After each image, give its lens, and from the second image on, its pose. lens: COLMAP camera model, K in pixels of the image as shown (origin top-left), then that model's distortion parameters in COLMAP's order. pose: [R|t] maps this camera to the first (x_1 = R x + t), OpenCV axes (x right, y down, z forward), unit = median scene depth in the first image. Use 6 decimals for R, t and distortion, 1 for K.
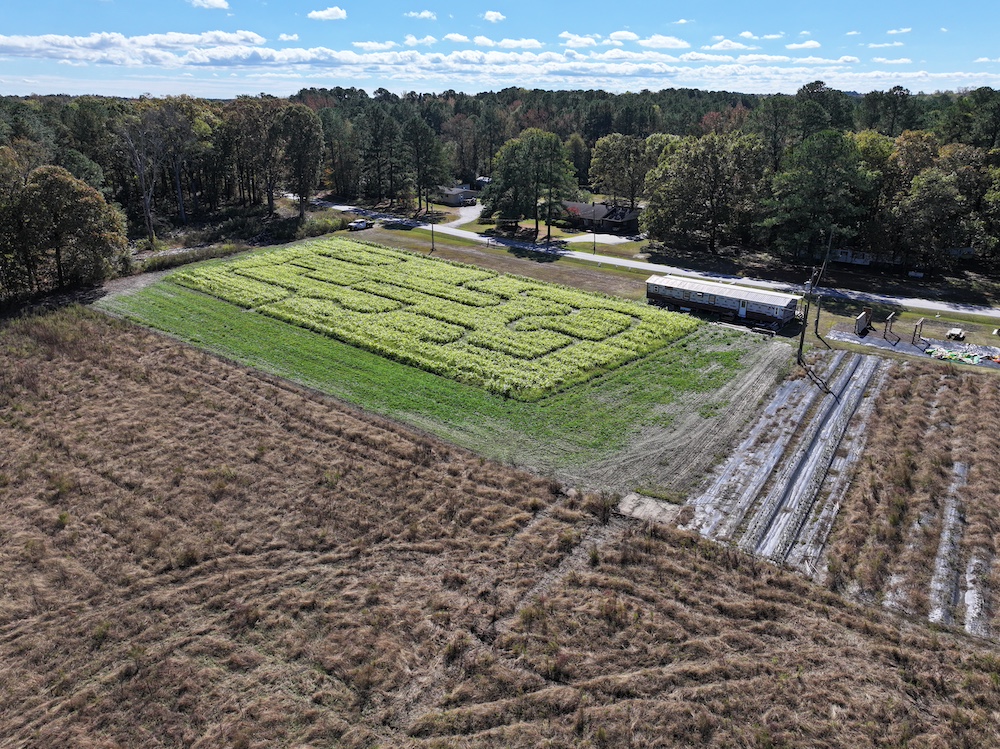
lens RADIAL K [[700.5, 0, 499.8], [0, 700.5, 375.0], [0, 0, 1]] dist [-0.004357, 0.027428]
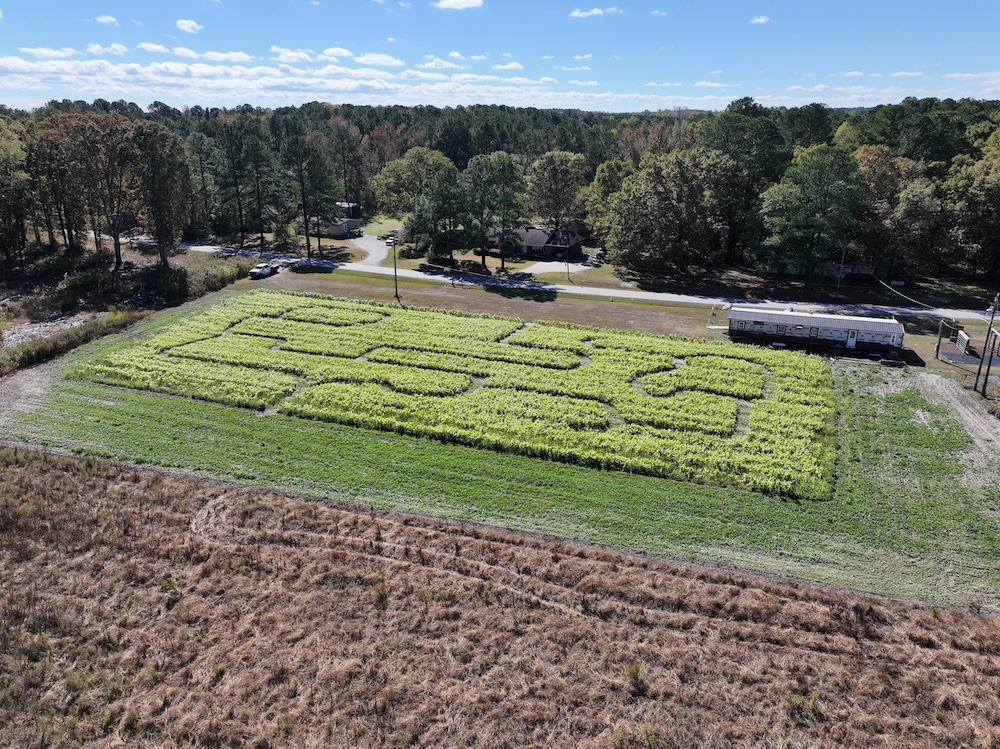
lens RADIAL K [[700.5, 0, 497.2], [0, 700.5, 377.6], [0, 0, 1]] dist [-0.004357, 0.027428]
pose [[0.934944, -0.124225, 0.332336, -0.364308], [0.129725, 0.991534, 0.005679, -0.099521], [-0.330227, 0.037803, 0.943144, 0.255404]]
